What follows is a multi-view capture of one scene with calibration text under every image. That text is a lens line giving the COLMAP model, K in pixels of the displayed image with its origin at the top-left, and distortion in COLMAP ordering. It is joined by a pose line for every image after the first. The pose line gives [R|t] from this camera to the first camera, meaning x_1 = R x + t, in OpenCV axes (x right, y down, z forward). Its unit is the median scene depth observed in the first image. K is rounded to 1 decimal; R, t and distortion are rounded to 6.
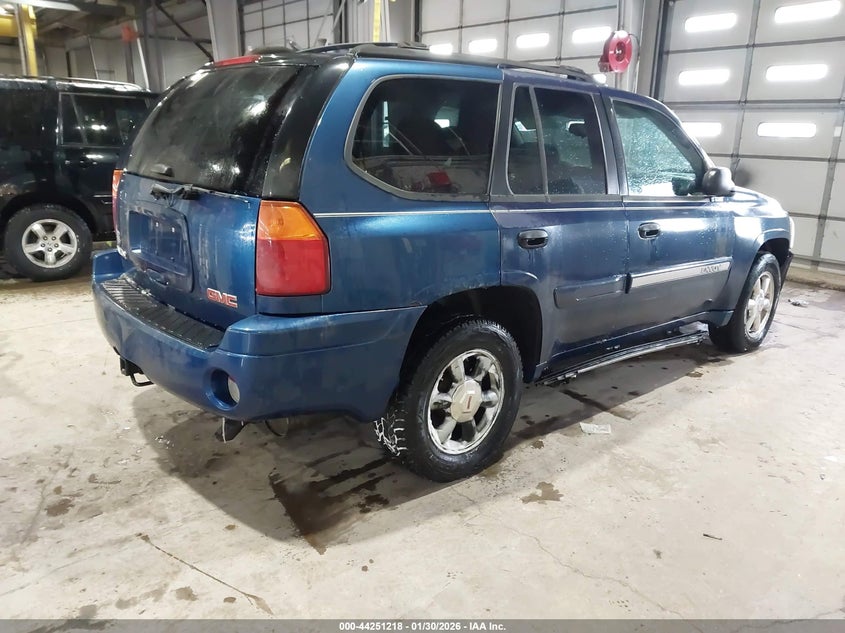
lens RADIAL K [[662.6, 0, 422.0], [0, 662.6, 315.8], [0, 0, 1]] dist [-0.011872, -0.010376]
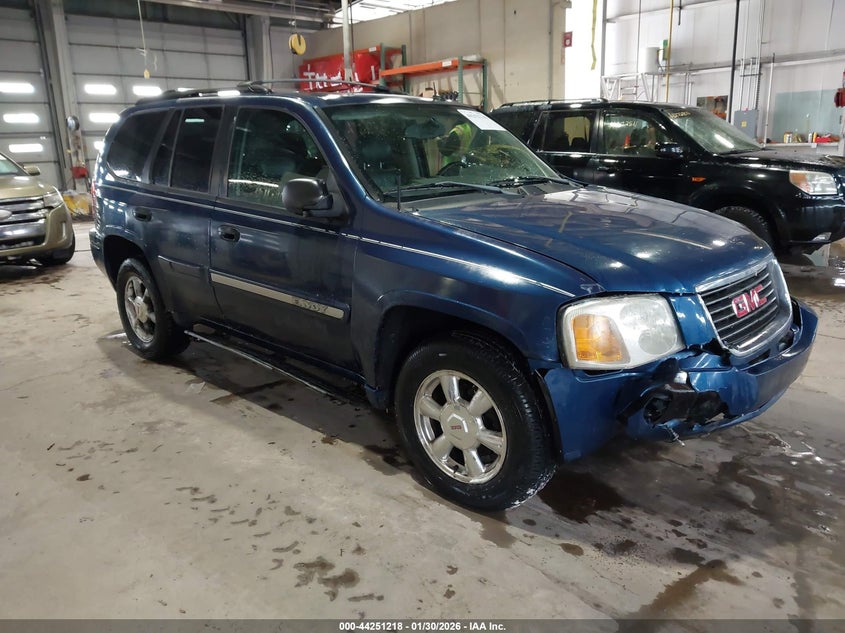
lens RADIAL K [[662.6, 0, 423.5], [0, 662.6, 318.9], [0, 0, 1]] dist [-0.011872, -0.010376]
pose [[0.093502, 0.235311, -0.967412, 1.180244], [-0.237611, 0.948866, 0.207835, -0.243624], [0.966850, 0.210435, 0.144633, 0.991368]]
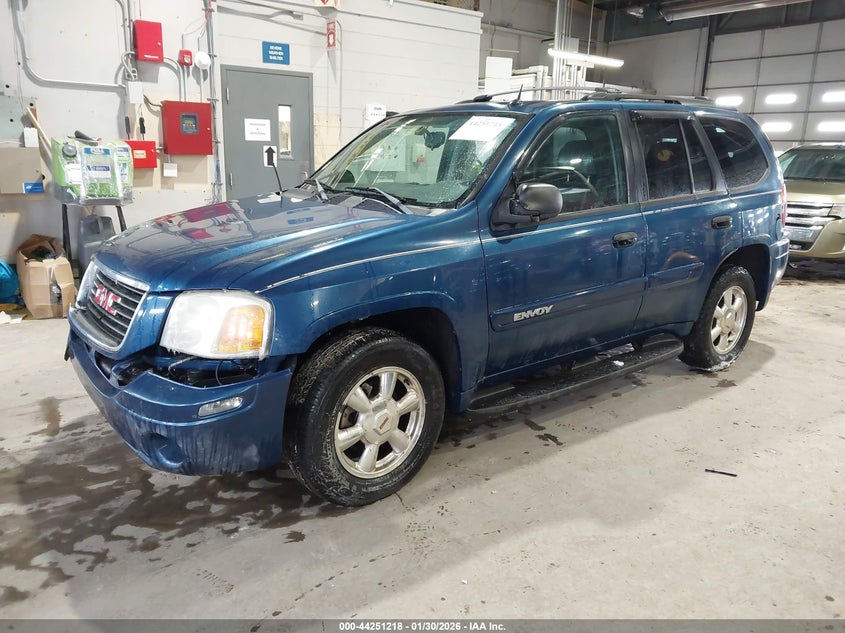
lens RADIAL K [[662.6, 0, 428.5], [0, 662.6, 312.0], [0, 0, 1]] dist [-0.011872, -0.010376]
pose [[-0.998218, -0.054624, 0.024038, -0.165692], [-0.035959, 0.871977, 0.488225, -0.660697], [-0.047629, 0.486490, -0.872387, 2.392447]]
